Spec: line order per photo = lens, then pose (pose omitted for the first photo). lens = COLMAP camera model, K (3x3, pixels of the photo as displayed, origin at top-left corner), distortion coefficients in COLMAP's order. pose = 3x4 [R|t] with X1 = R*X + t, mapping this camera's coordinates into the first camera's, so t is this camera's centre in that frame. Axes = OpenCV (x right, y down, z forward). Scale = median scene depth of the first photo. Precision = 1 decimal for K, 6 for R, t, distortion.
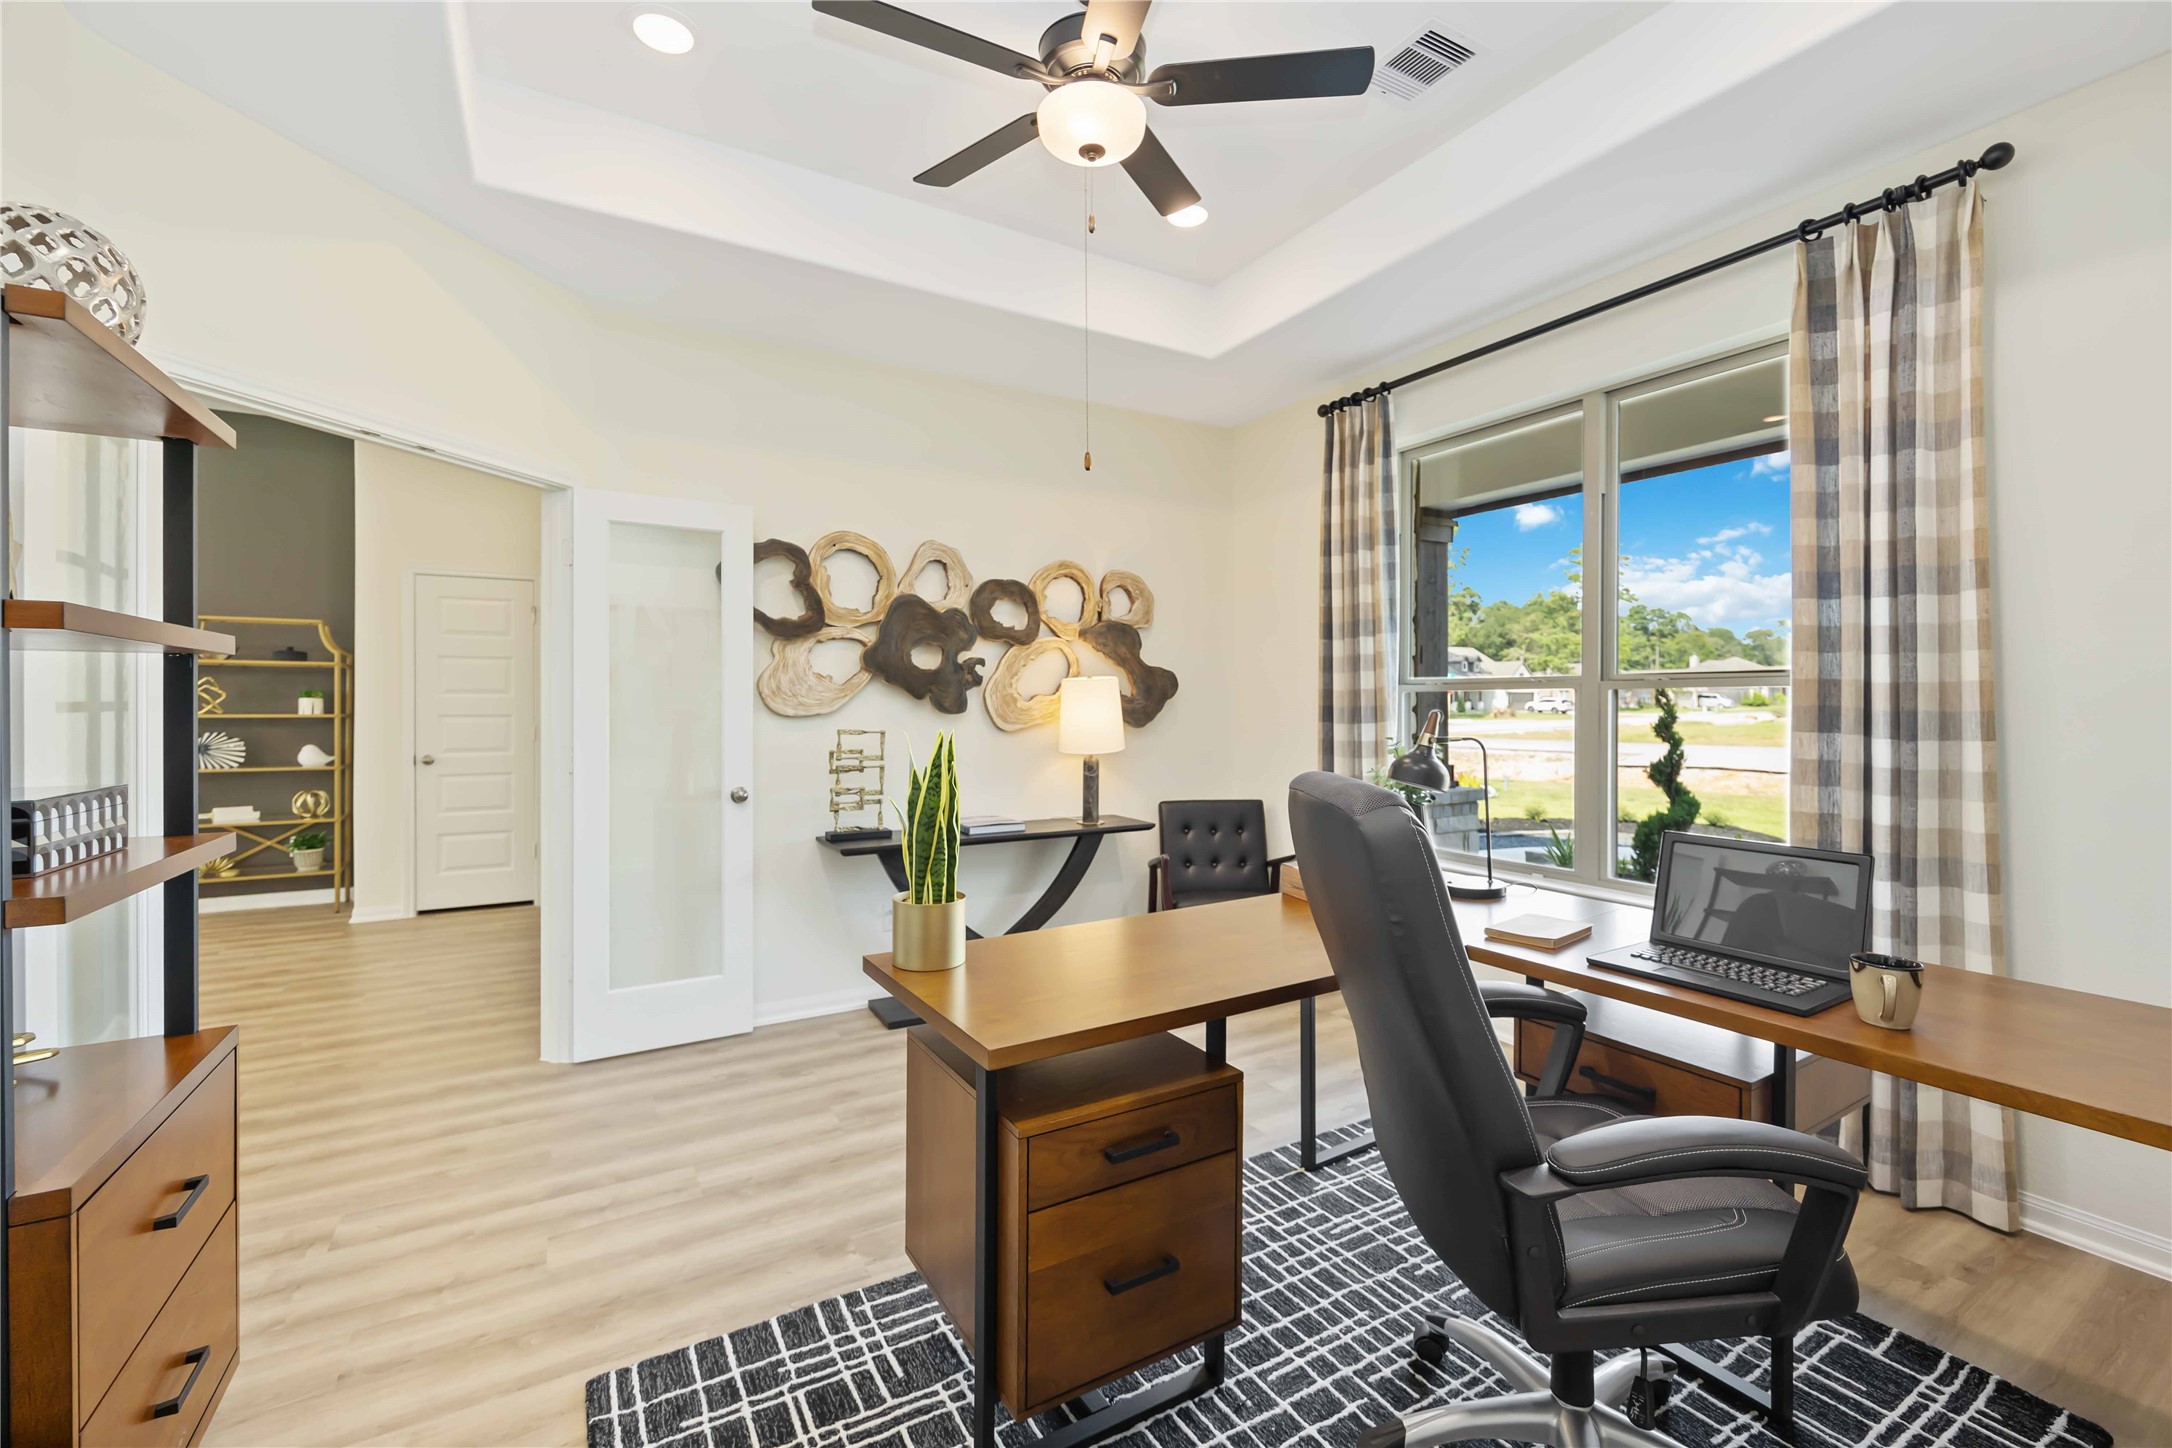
lens RADIAL K [[916.8, 0, 1102.1], [0, 916.8, 709.6], [0, 0, 1]] dist [-0.004906, 0.001496]
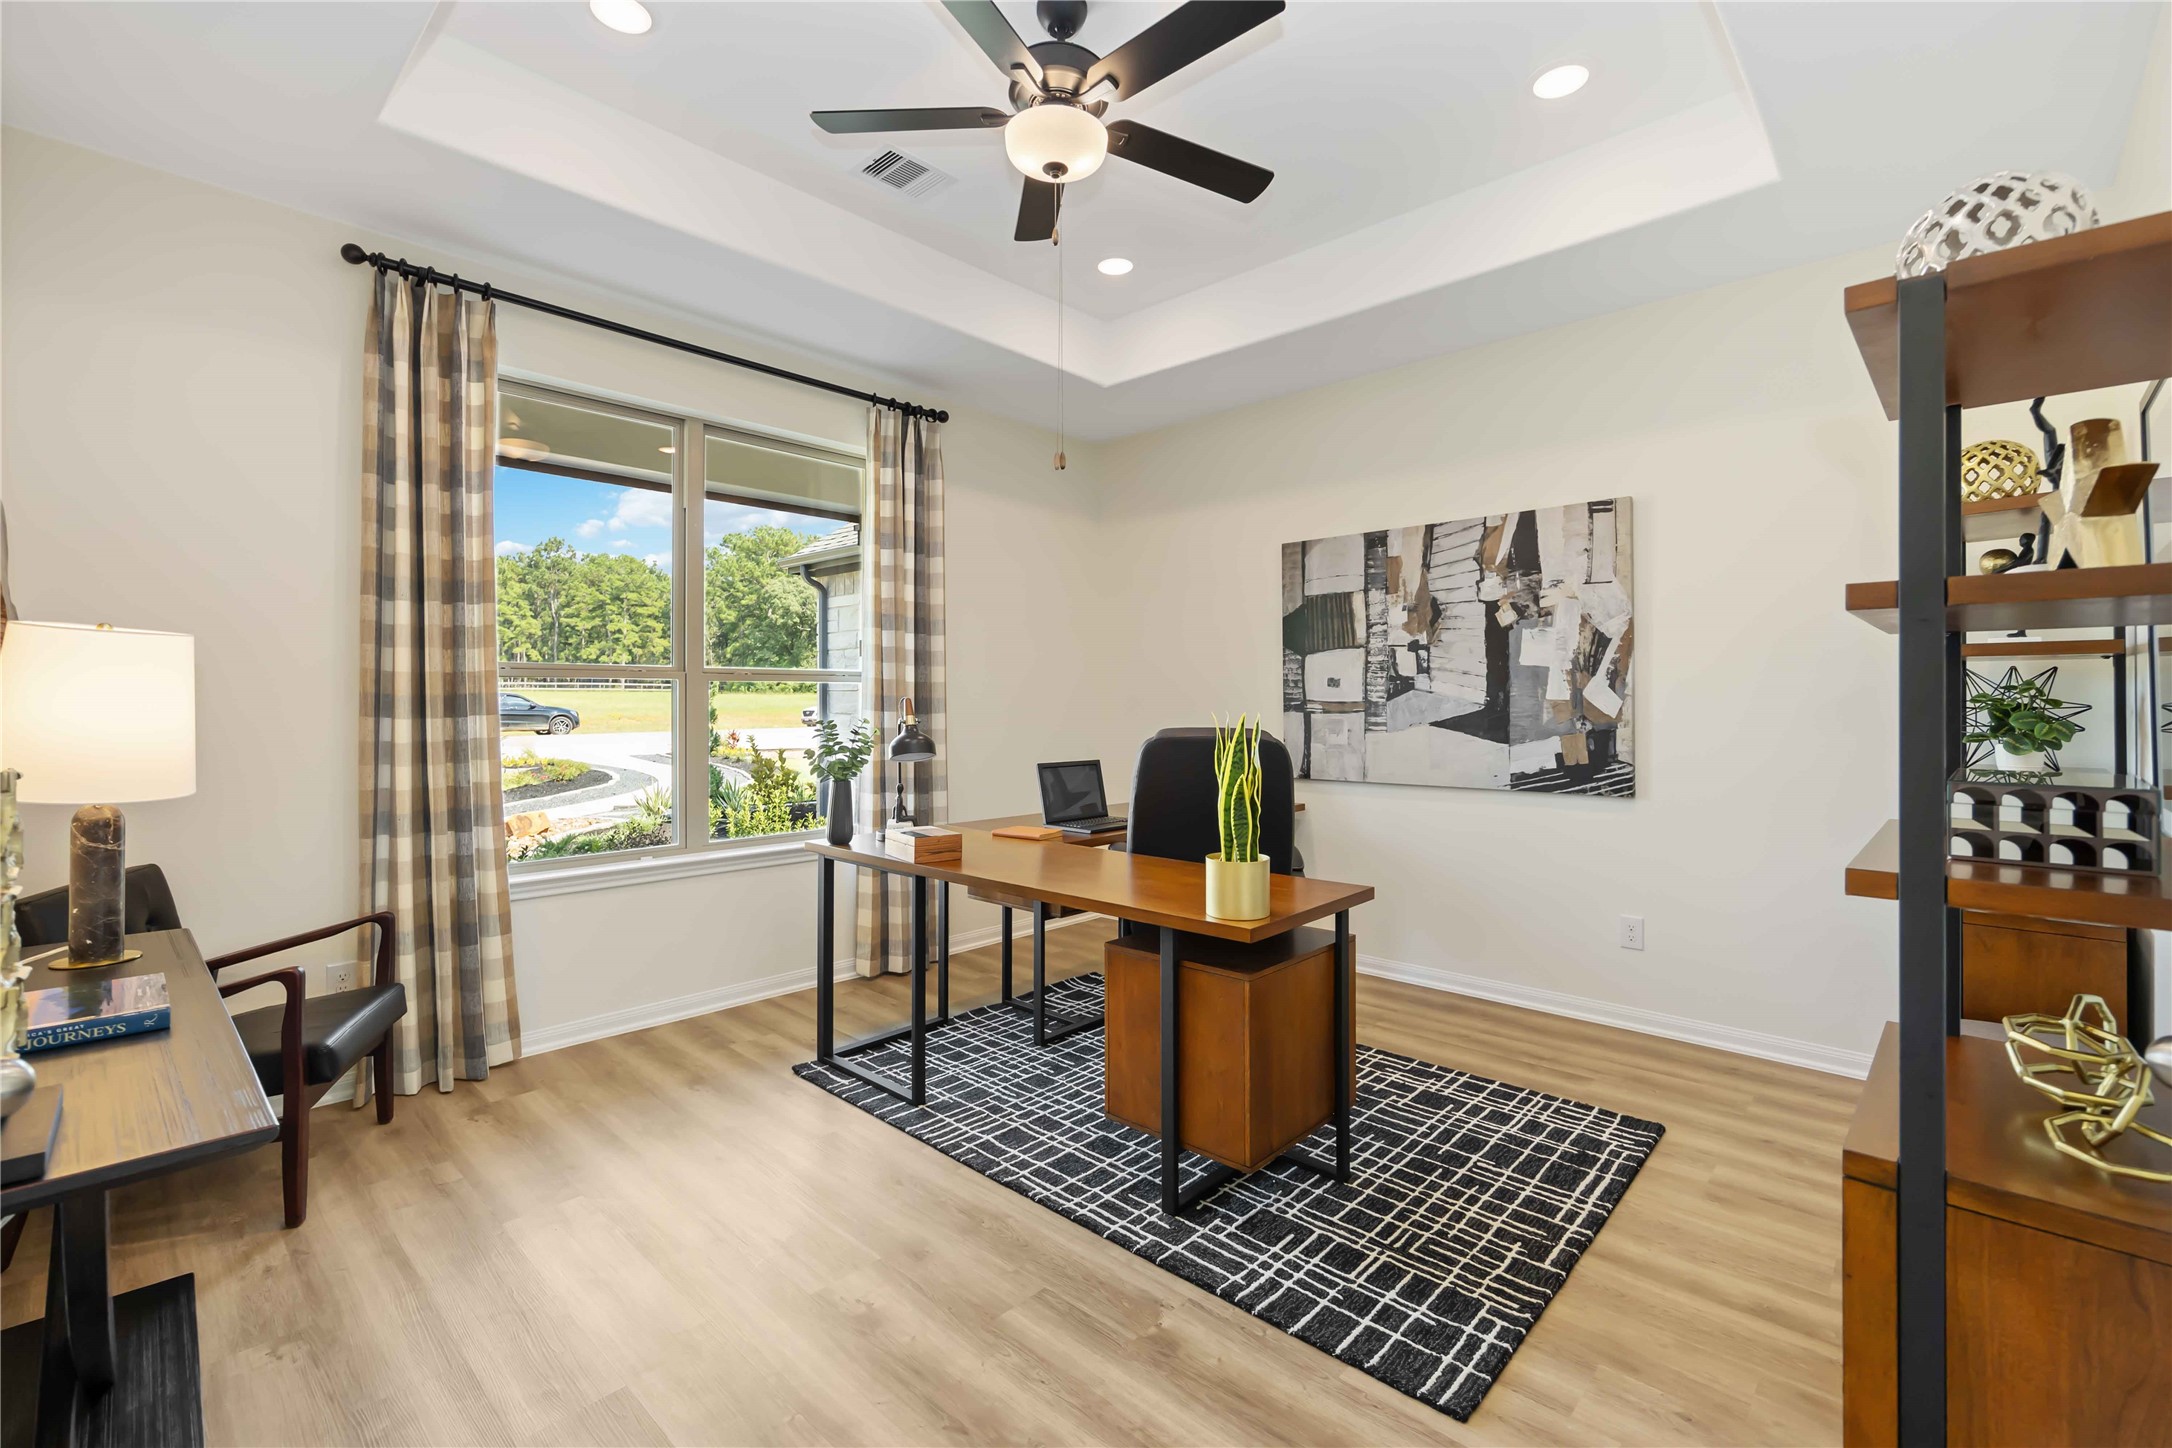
lens RADIAL K [[916.8, 0, 1105.2], [0, 916.8, 707.0], [0, 0, 1]] dist [-0.004906, 0.001496]
pose [[-0.274924, -0.006194, 0.961446, -1.285798], [0.007362, 0.999936, 0.008547, 0.008679], [-0.961438, 0.009428, -0.274861, 1.524918]]
